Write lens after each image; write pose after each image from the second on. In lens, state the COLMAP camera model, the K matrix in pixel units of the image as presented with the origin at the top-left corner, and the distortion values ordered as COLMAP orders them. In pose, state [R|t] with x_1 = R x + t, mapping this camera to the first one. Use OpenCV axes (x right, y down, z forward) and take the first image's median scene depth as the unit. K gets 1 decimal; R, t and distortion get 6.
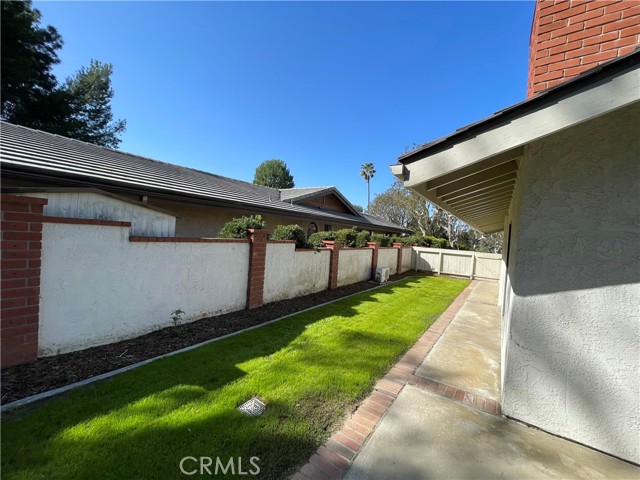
lens RADIAL K [[259.2, 0, 322.7], [0, 259.2, 240.4], [0, 0, 1]] dist [0.000584, 0.000755]
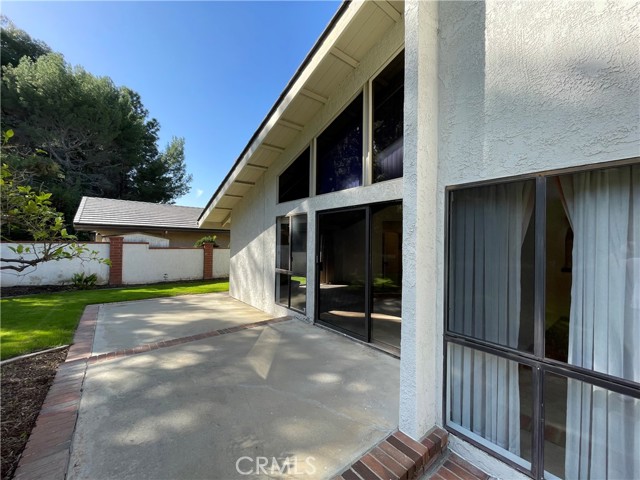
lens RADIAL K [[259.2, 0, 316.3], [0, 259.2, 241.7], [0, 0, 1]] dist [0.000584, 0.000755]
pose [[0.957312, -0.060114, -0.282736, 0.306694], [0.049678, 0.997798, -0.043944, 0.023331], [0.284755, 0.028022, 0.958191, -0.202773]]
